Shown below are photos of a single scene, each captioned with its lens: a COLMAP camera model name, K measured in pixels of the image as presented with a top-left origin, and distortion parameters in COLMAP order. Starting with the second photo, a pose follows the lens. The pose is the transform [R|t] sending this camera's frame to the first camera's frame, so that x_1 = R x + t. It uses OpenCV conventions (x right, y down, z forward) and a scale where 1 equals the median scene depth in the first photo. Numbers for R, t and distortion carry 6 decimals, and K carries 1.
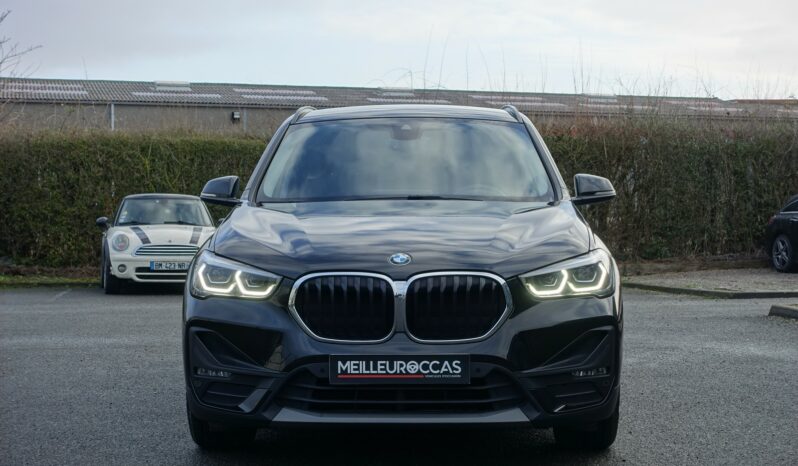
lens RADIAL K [[1778.7, 0, 399.0], [0, 1778.7, 233.0], [0, 0, 1]] dist [-0.443018, -0.122584]
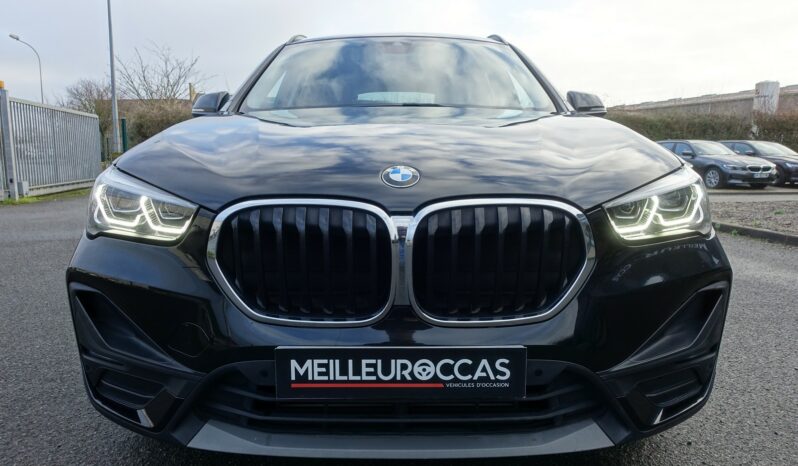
lens RADIAL K [[558.5, 0, 396.2], [0, 558.5, 252.6], [0, 0, 1]] dist [0.000602, -0.000248]
pose [[0.999652, -0.000928, 0.026359, -0.005742], [-0.002771, 0.990154, 0.139957, 0.014283], [-0.026229, -0.139981, 0.989807, 0.828342]]
